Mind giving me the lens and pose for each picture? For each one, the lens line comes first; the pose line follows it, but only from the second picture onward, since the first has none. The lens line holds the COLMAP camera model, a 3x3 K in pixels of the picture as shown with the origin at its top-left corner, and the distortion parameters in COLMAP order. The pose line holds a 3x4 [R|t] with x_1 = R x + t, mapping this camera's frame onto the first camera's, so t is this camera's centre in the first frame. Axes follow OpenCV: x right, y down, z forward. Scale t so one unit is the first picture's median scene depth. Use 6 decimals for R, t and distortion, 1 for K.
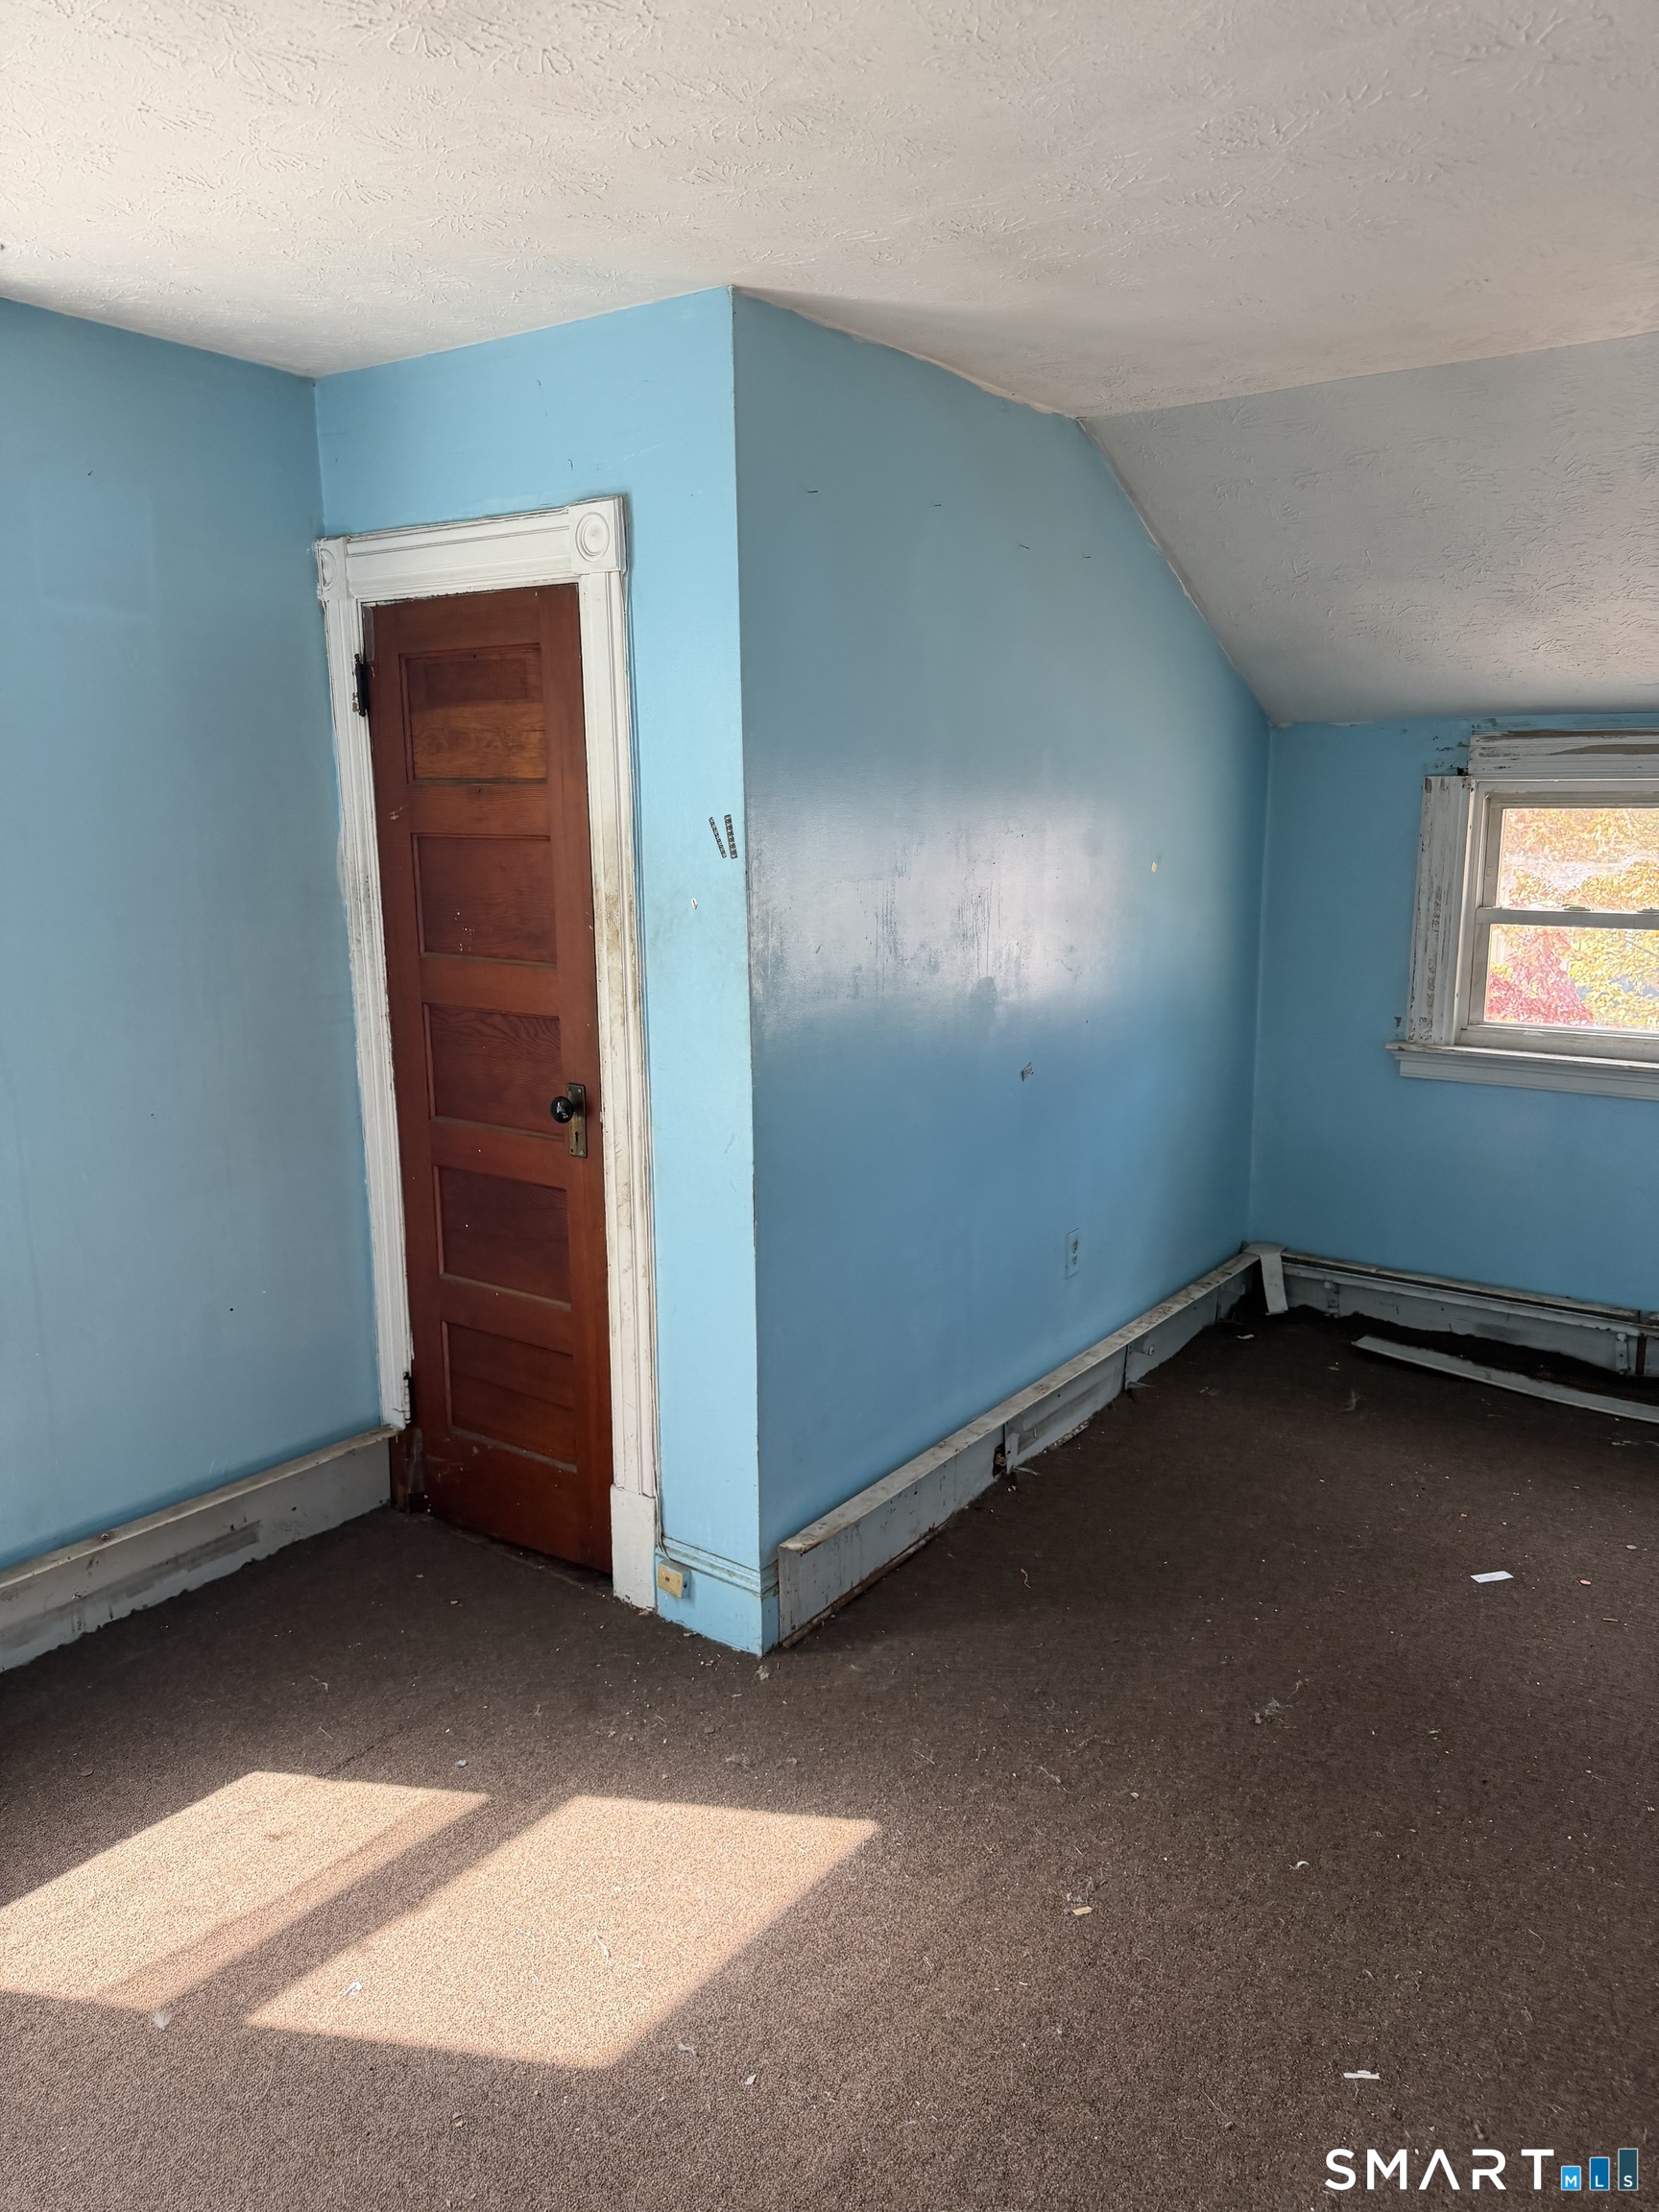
lens RADIAL K [[1600.1, 0, 818.7], [0, 1600.1, 1081.1], [0, 0, 1]] dist [0.055144, -0.040991]
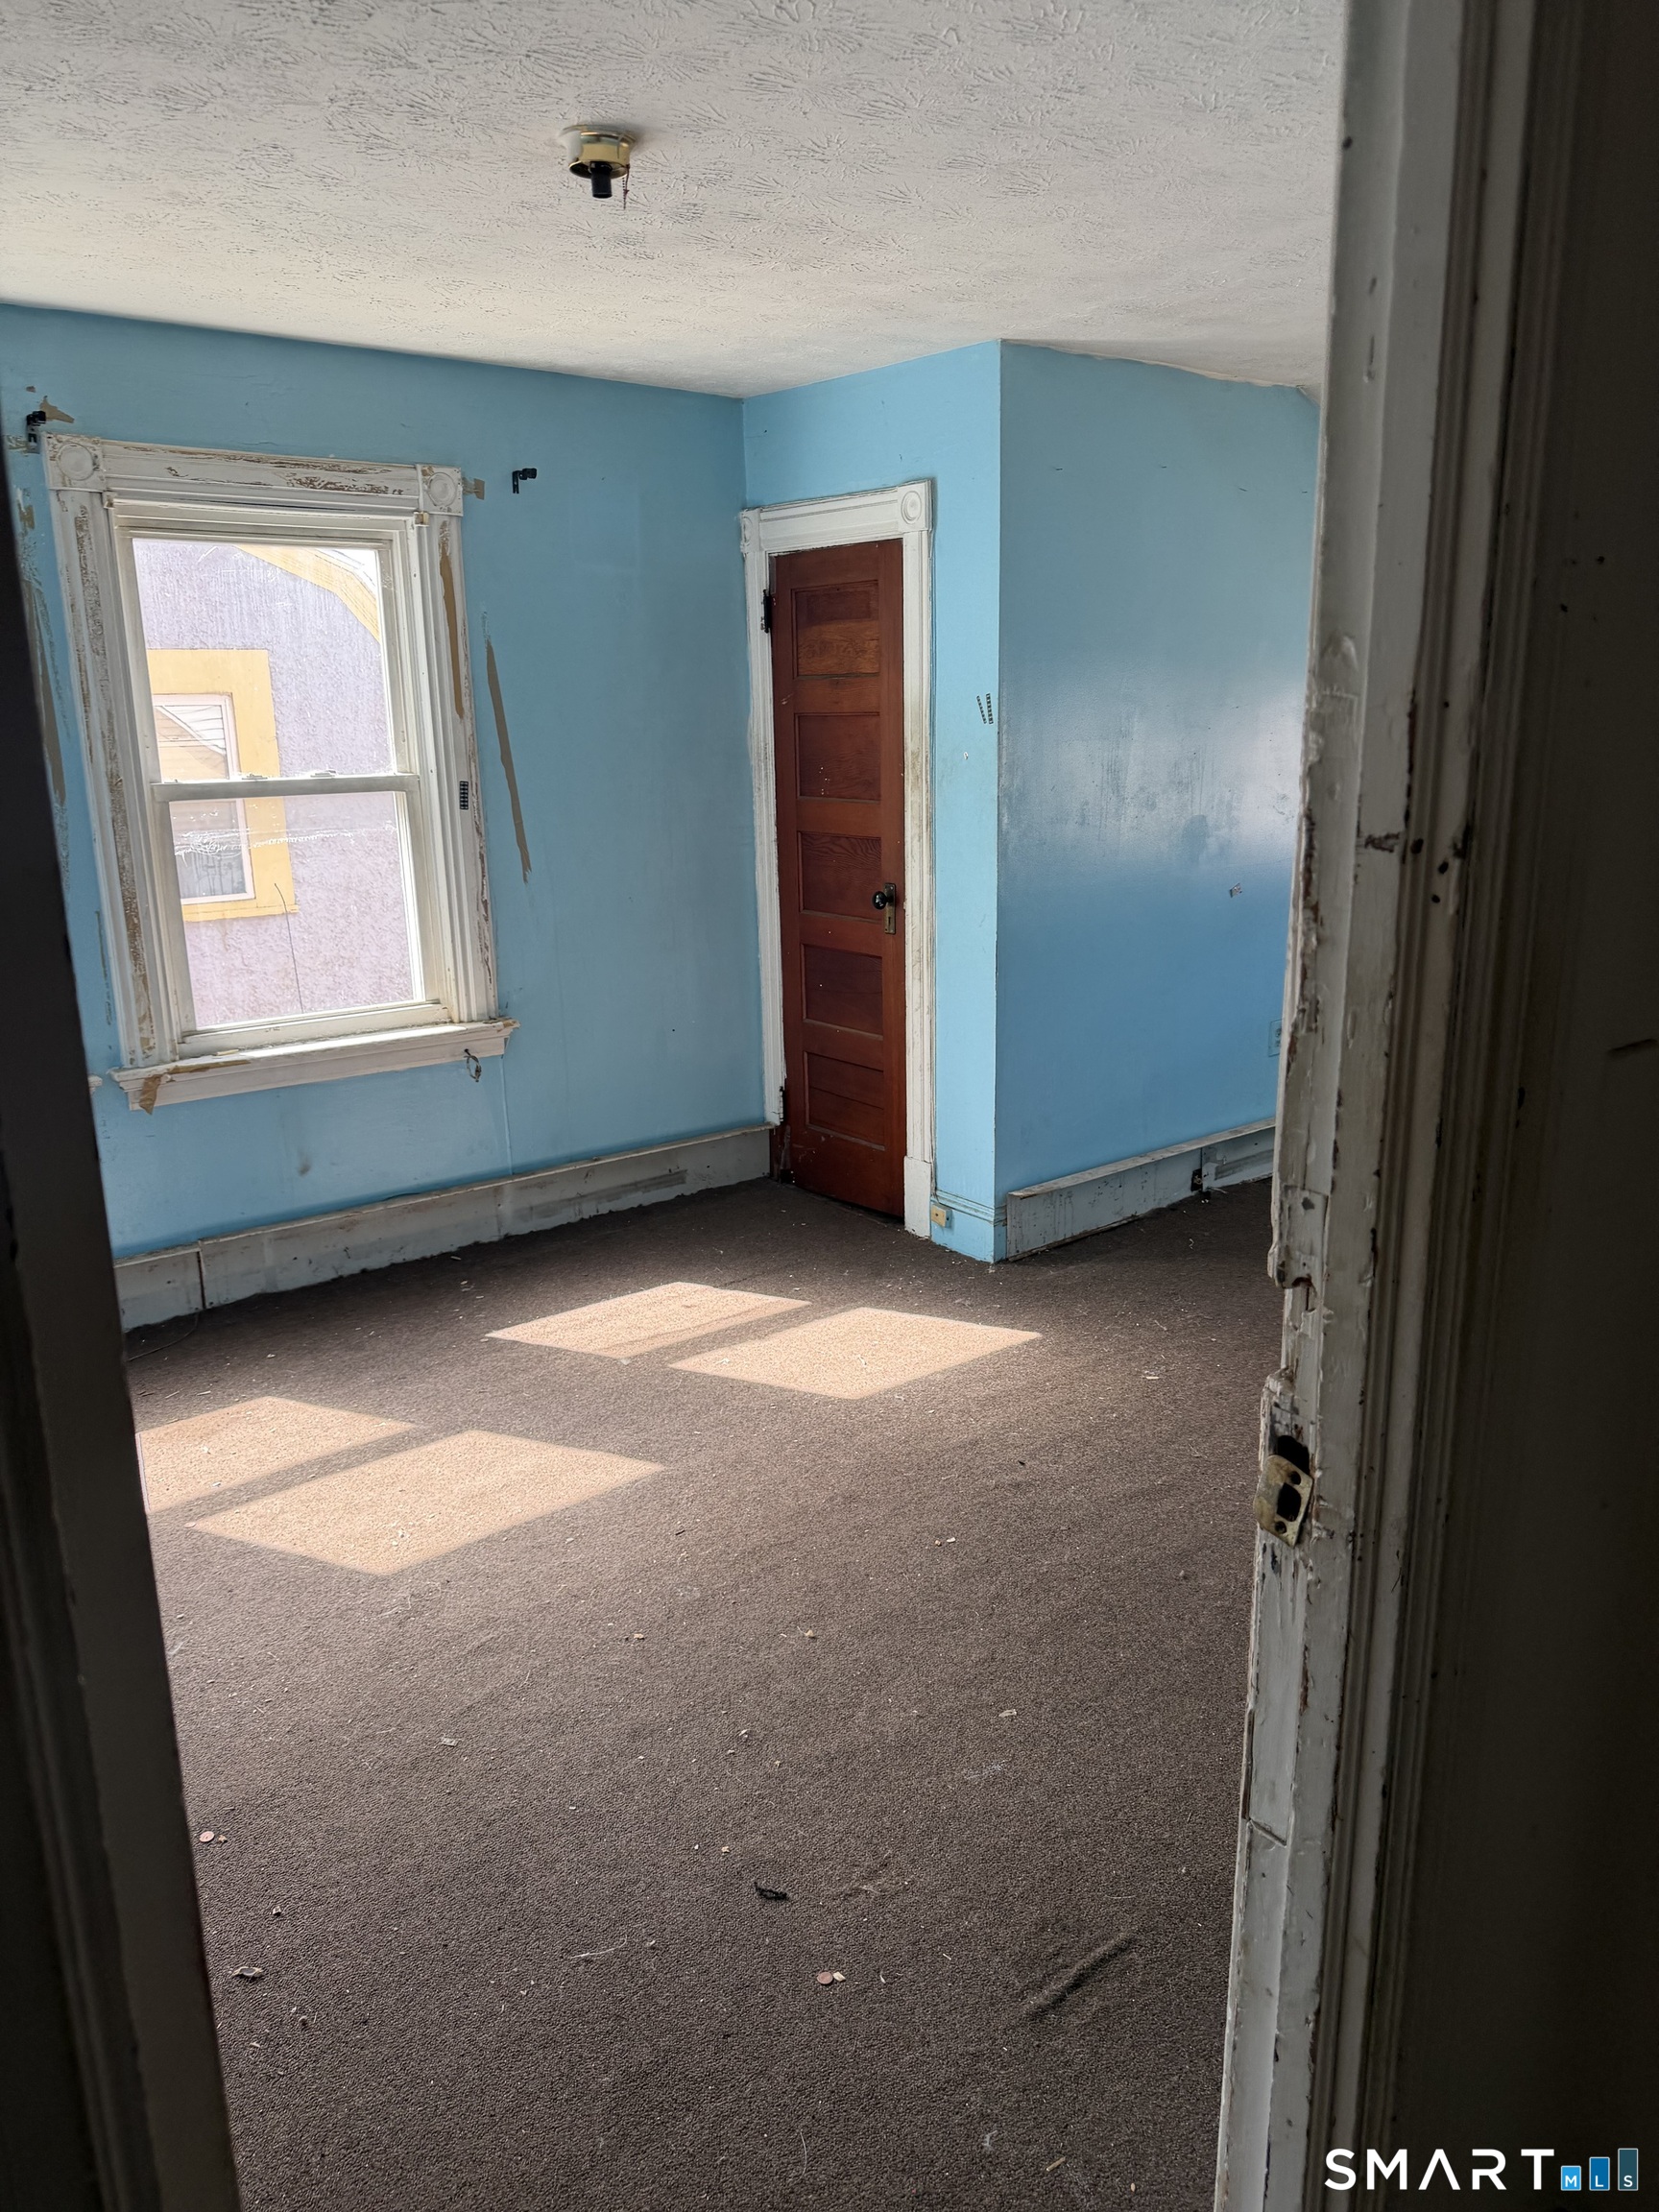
lens RADIAL K [[1600.1, 0, 826.6], [0, 1600.1, 1120.0], [0, 0, 1]] dist [0.055144, -0.040991]
pose [[0.965439, 0.057903, -0.254115, 0.181269], [-0.037085, 0.995608, 0.085966, 0.094994], [0.257976, -0.073571, 0.963346, -0.465008]]
